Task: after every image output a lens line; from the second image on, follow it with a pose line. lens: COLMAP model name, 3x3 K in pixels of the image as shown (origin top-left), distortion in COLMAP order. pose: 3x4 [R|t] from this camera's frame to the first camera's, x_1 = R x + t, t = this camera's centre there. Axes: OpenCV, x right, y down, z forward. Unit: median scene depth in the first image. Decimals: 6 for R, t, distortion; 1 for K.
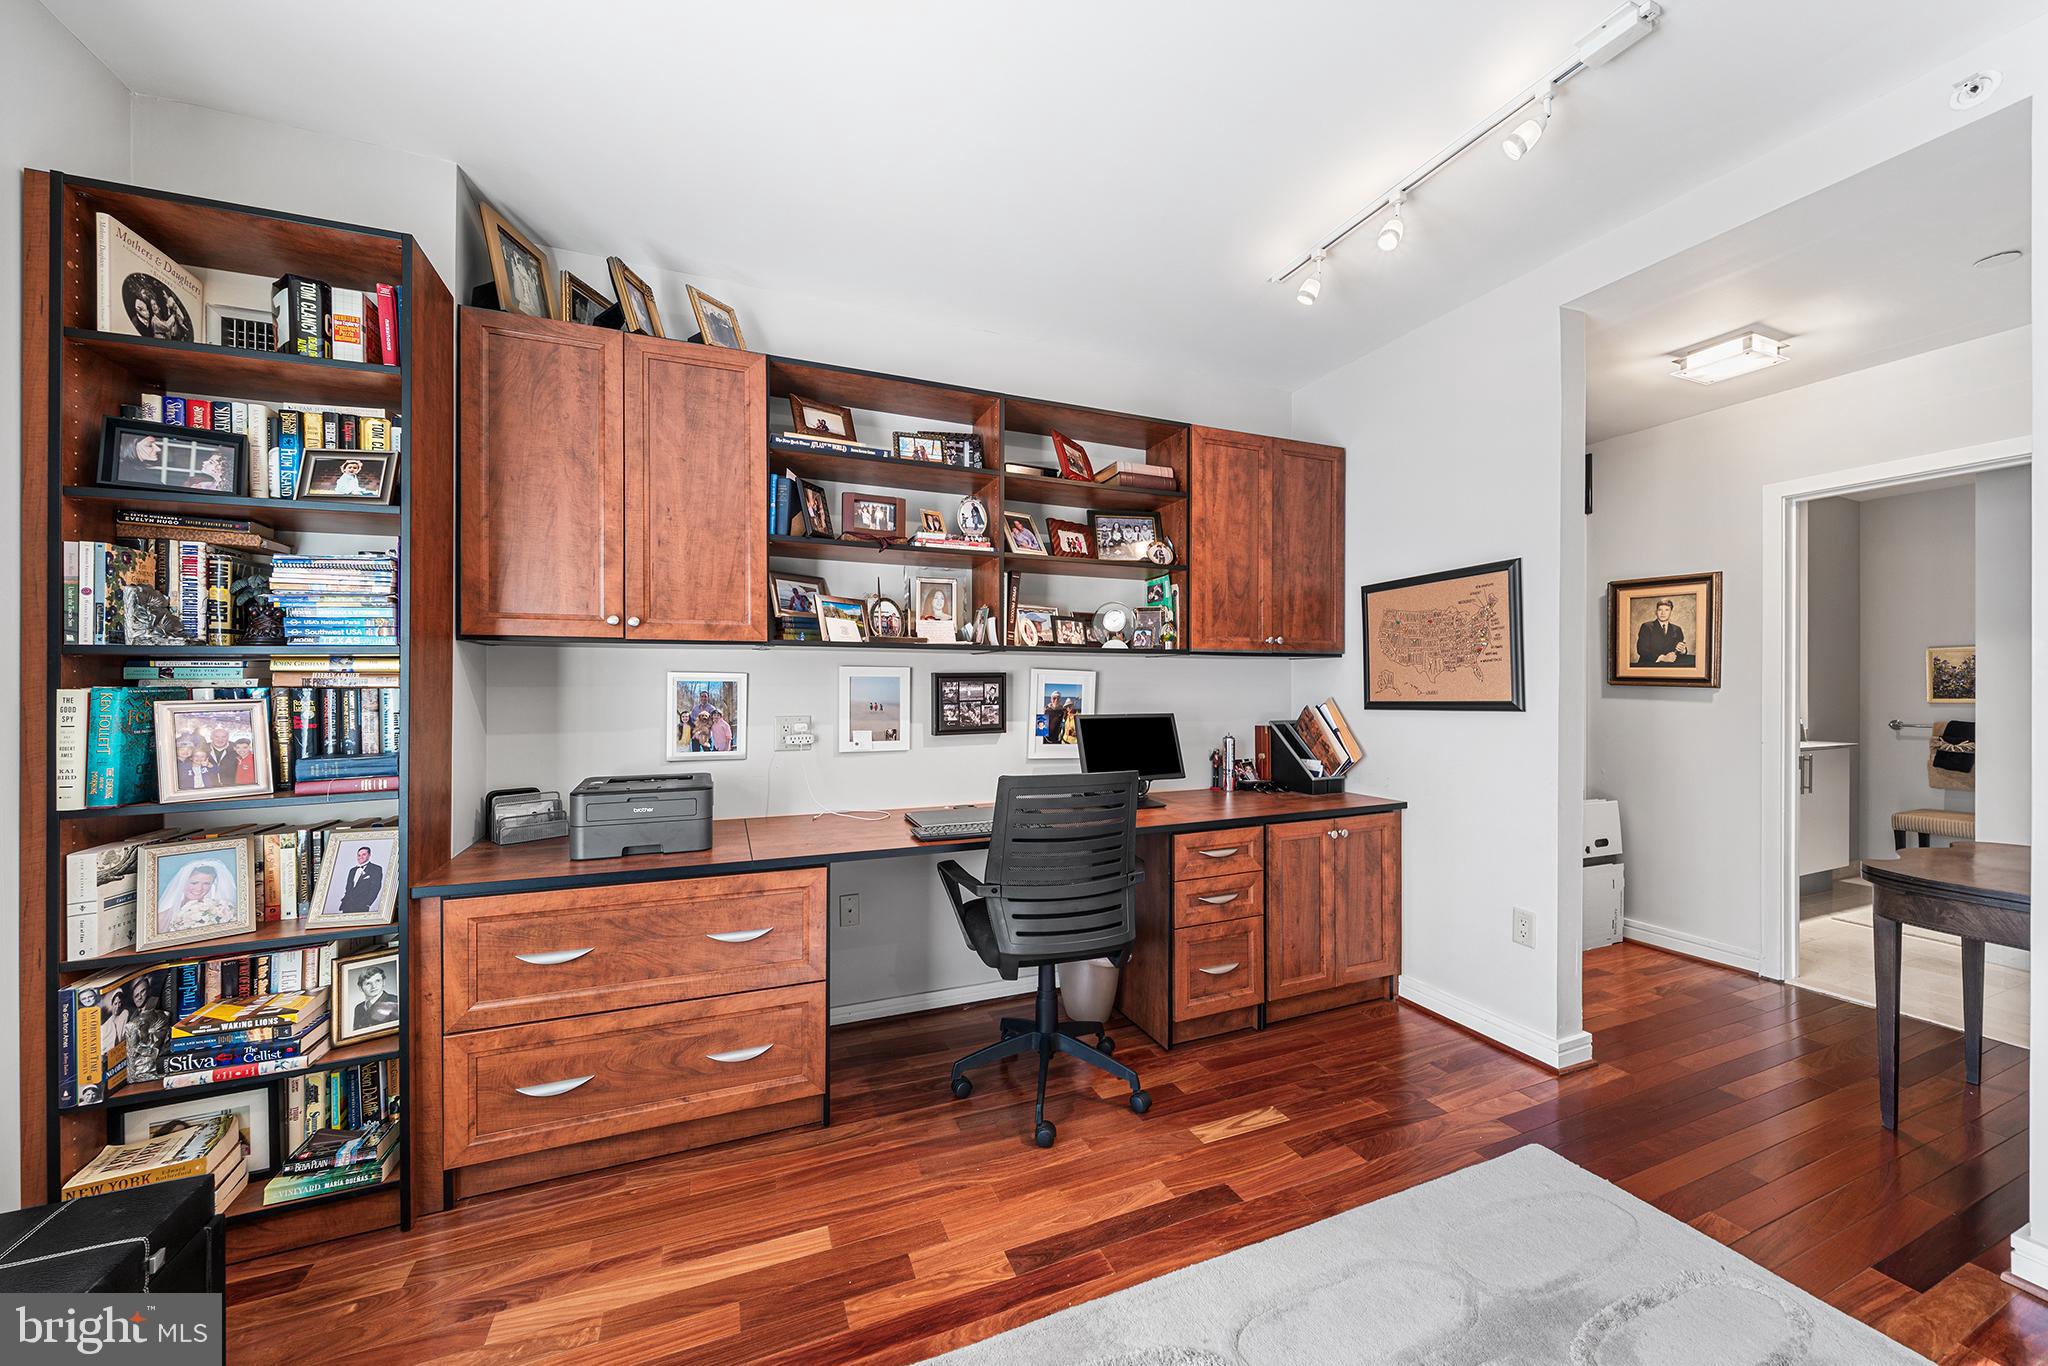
lens RADIAL K [[739.8, 0, 1023.4], [0, 739.8, 681.0], [0, 0, 1]] dist [-0.002479, -0.000020]
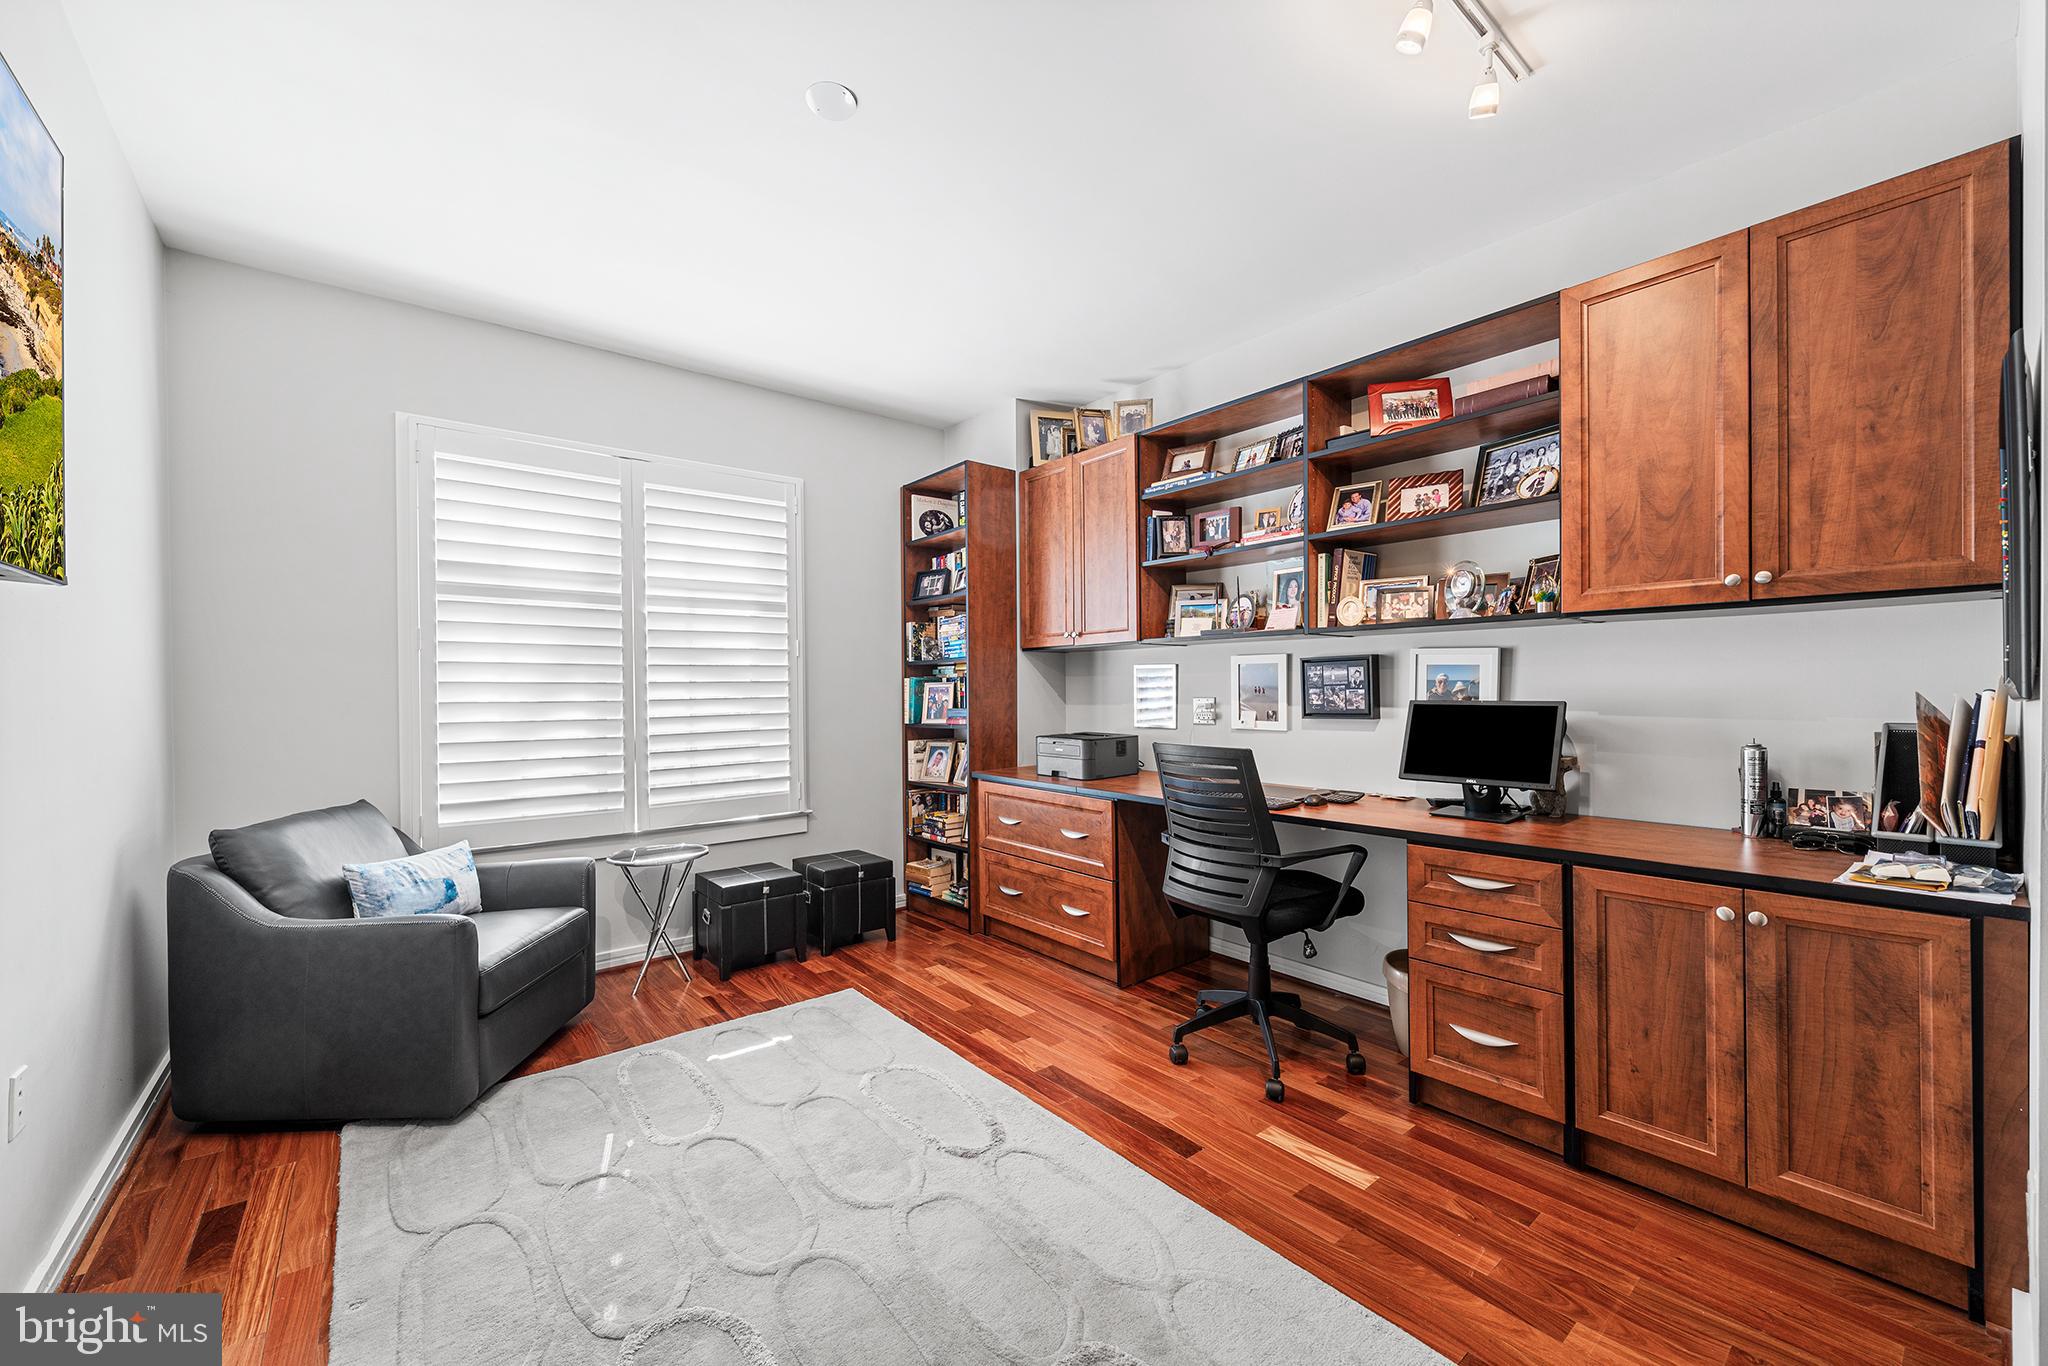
lens RADIAL K [[793.9, 0, 1026.0], [0, 793.9, 688.3], [0, 0, 1]] dist [-0.003378, 0.001254]
pose [[0.294381, -0.001748, -0.955687, 1.109561], [0.013140, 0.999911, 0.002218, 0.032188], [0.955598, -0.013210, 0.294378, 0.397367]]
